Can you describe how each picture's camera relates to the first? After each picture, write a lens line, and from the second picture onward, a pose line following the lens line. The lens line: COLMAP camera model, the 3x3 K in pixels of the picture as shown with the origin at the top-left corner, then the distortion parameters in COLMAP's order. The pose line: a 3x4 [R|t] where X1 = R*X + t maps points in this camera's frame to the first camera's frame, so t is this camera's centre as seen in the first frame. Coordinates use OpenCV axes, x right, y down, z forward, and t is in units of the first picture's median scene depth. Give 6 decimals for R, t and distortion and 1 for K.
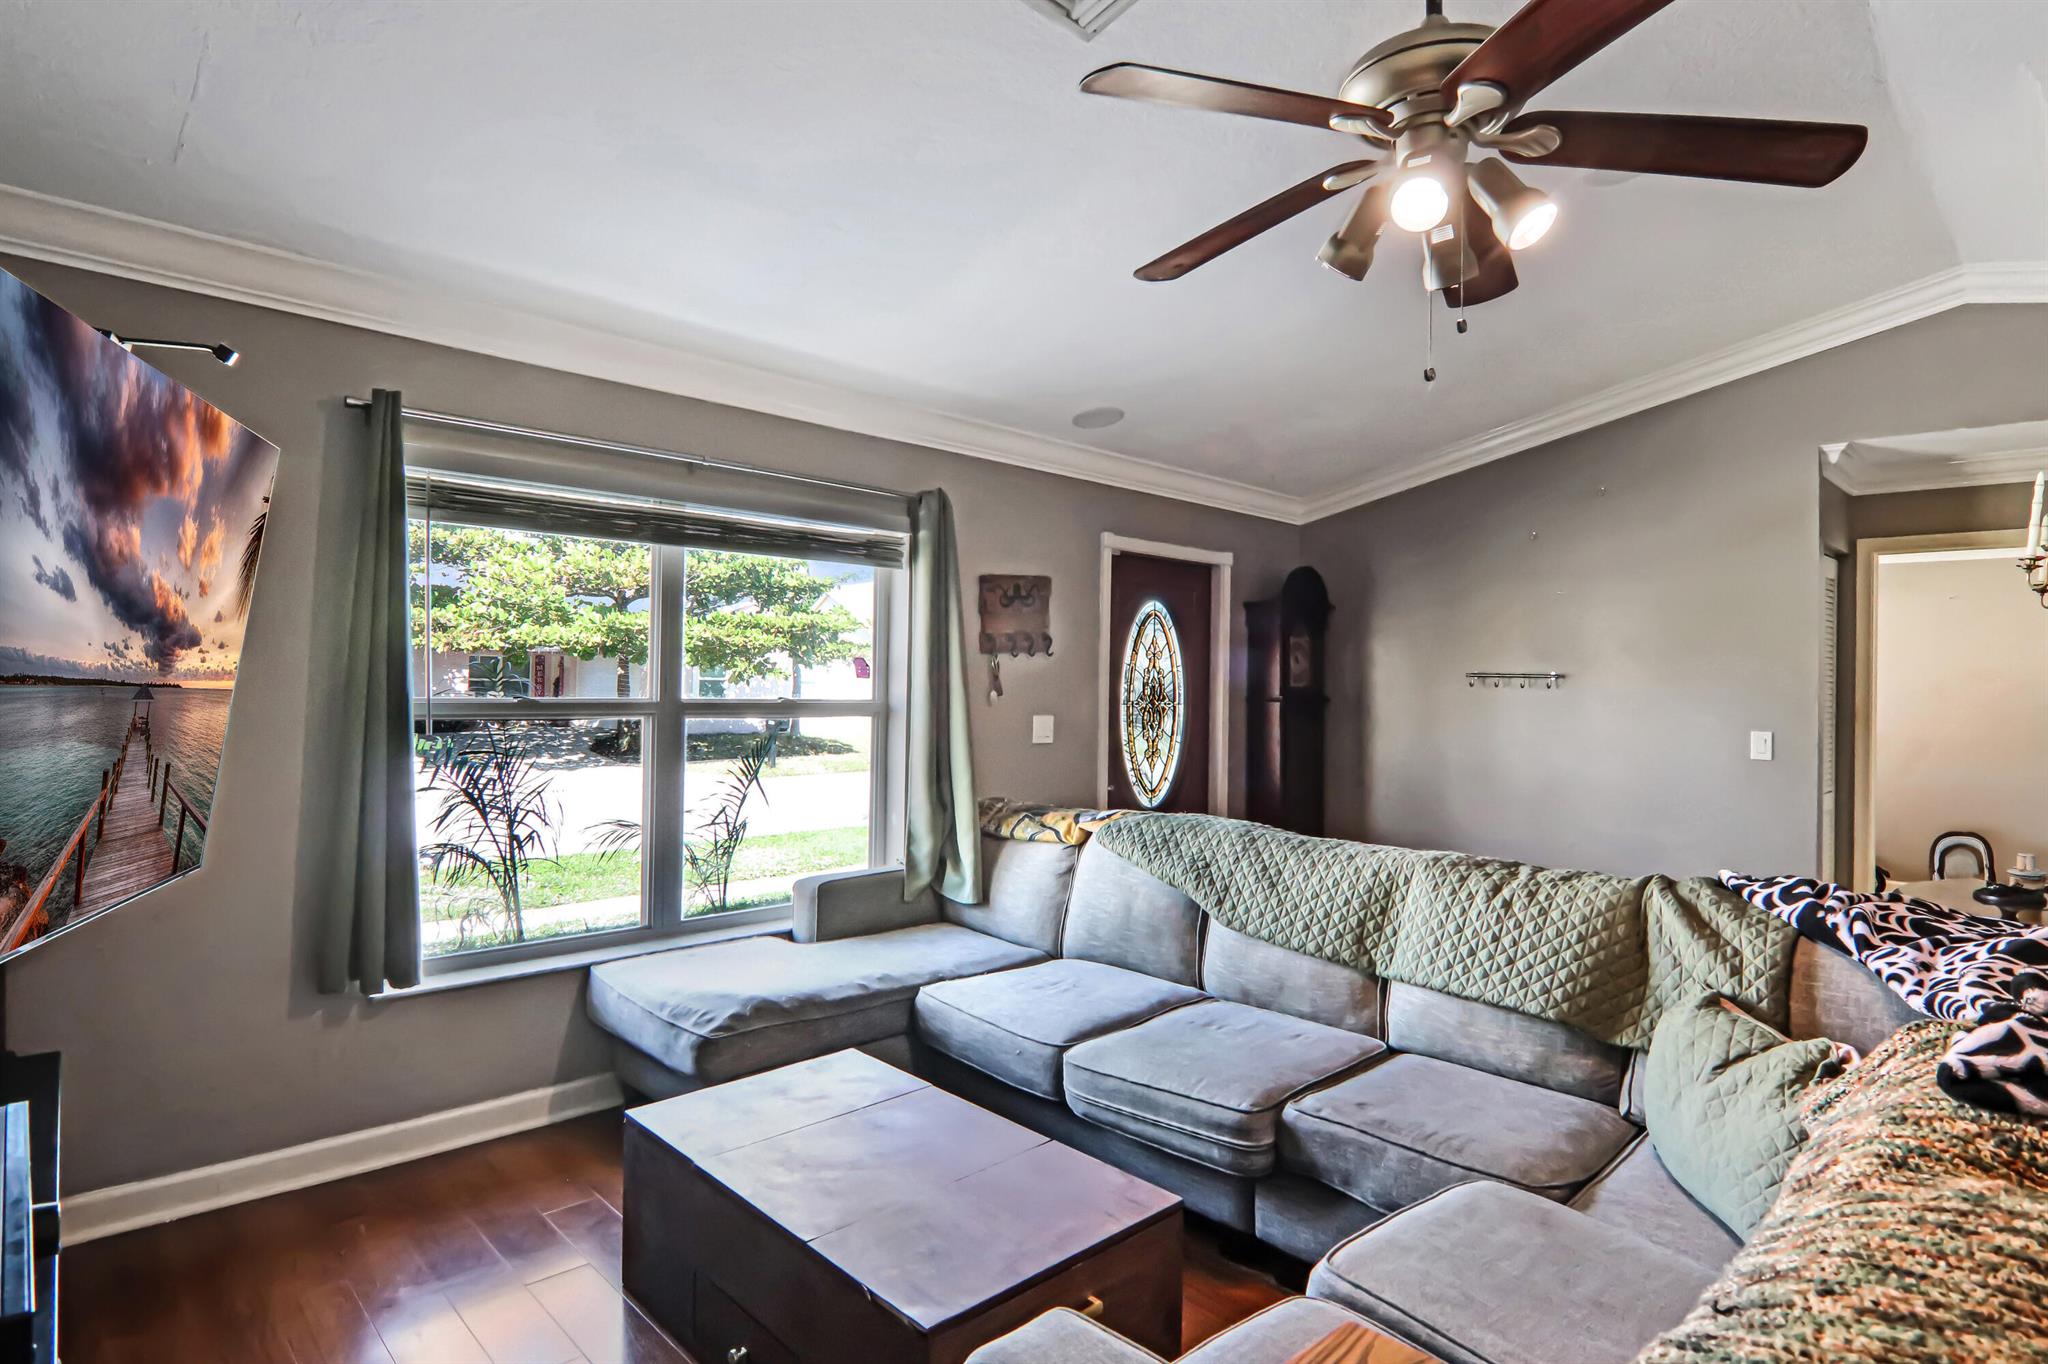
lens RADIAL K [[1063.4, 0, 1031.0], [0, 1063.4, 677.3], [0, 0, 1]] dist [-0.014280, -0.002673]
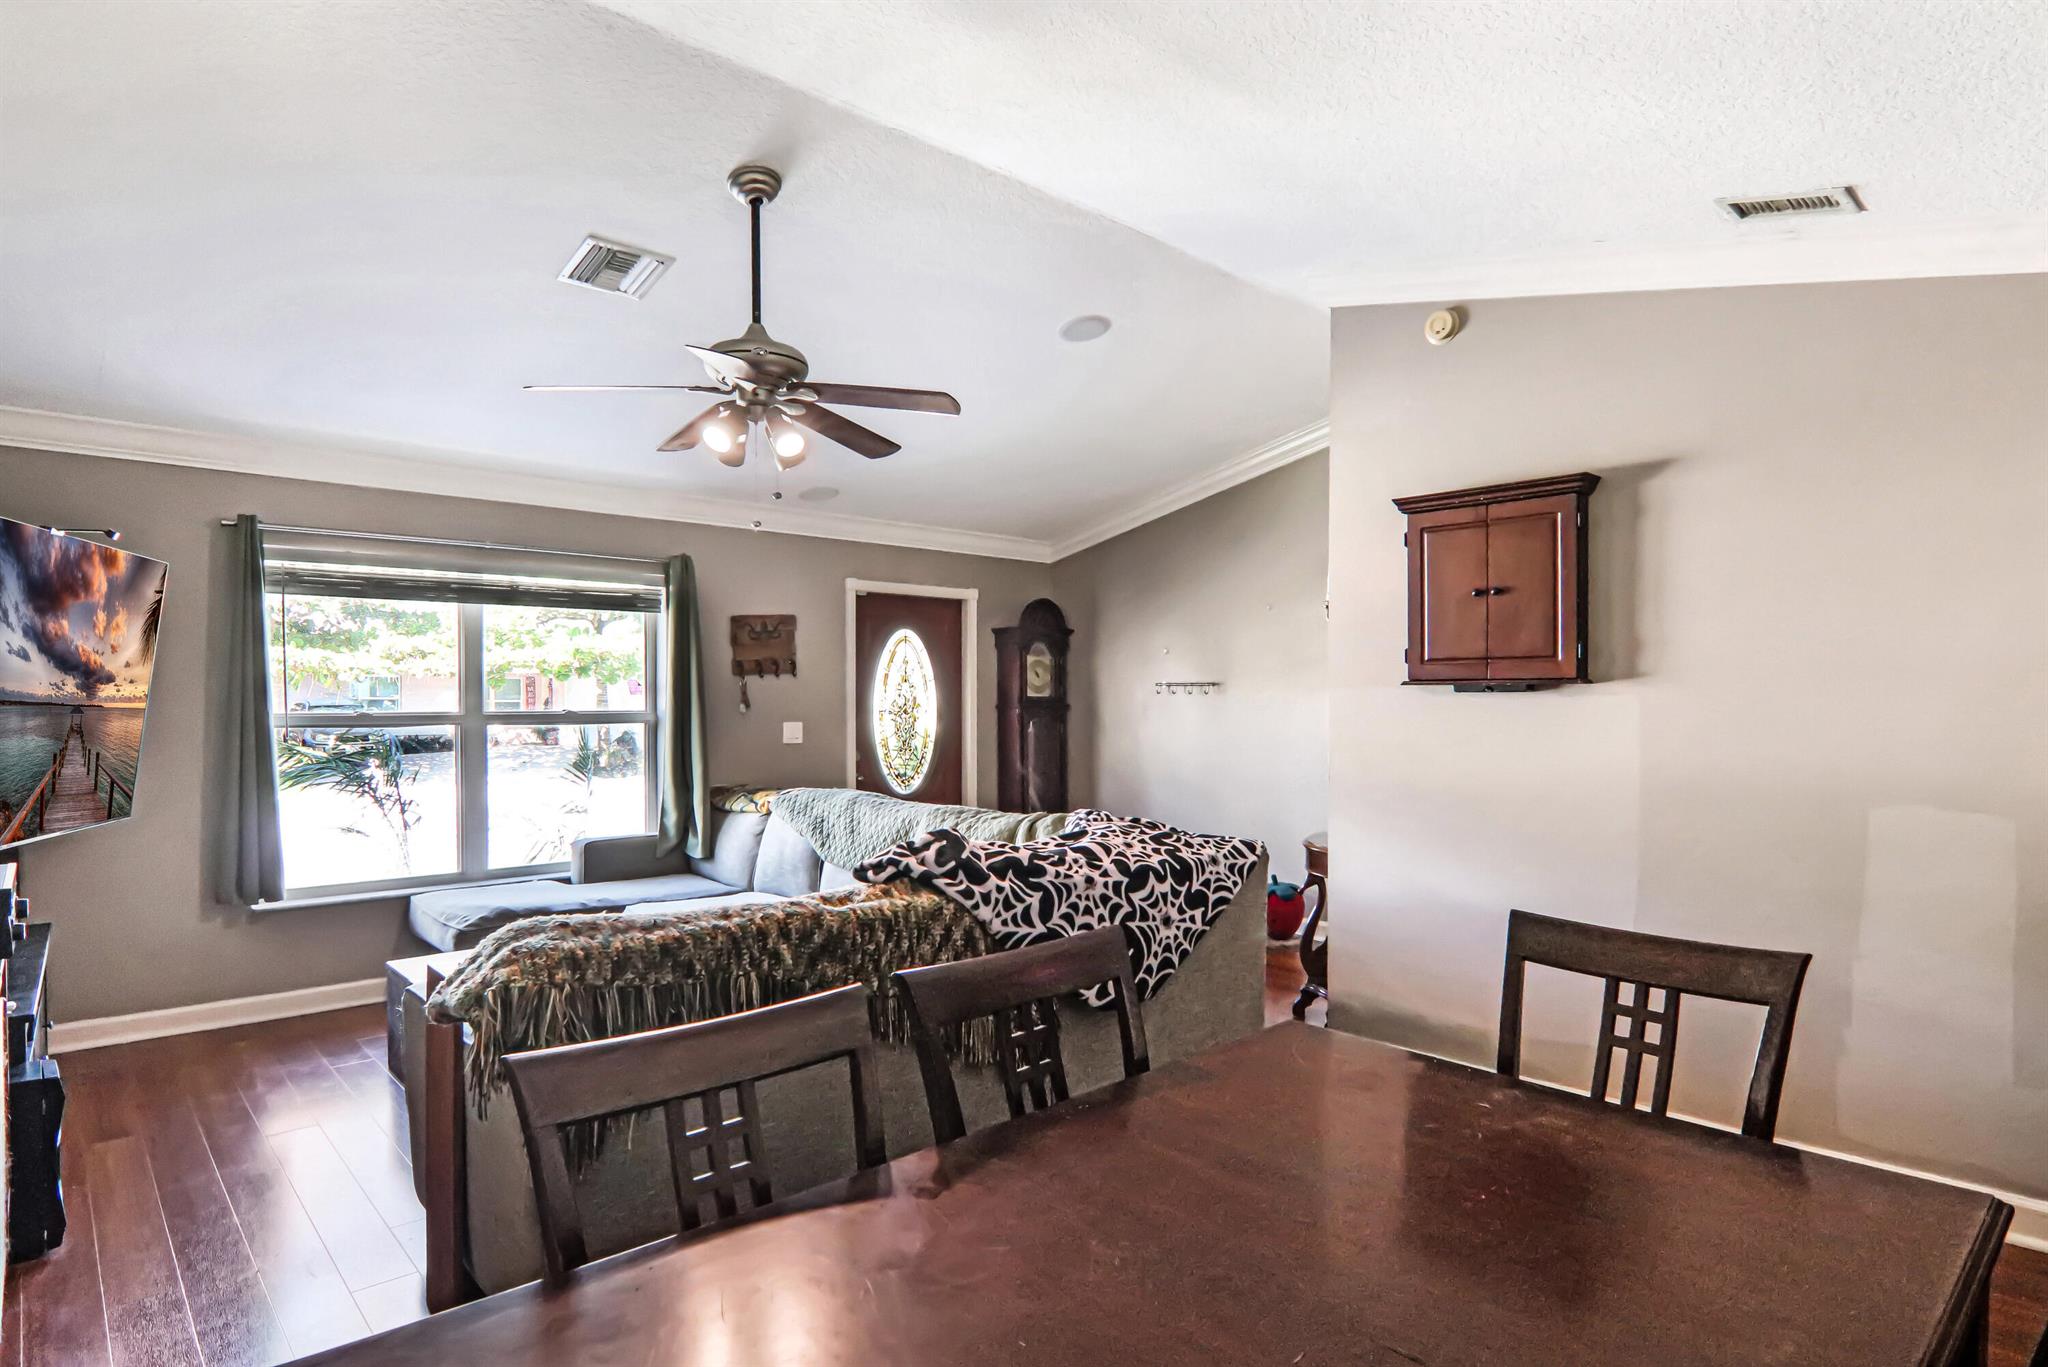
lens RADIAL K [[1063.4, 0, 1017.7], [0, 1063.4, 693.1], [0, 0, 1]] dist [-0.014280, -0.002673]
pose [[0.999634, -0.014666, -0.022749, 0.540539], [0.014726, 0.999889, 0.002471, 0.003819], [0.022710, -0.002805, 0.999738, -0.505551]]
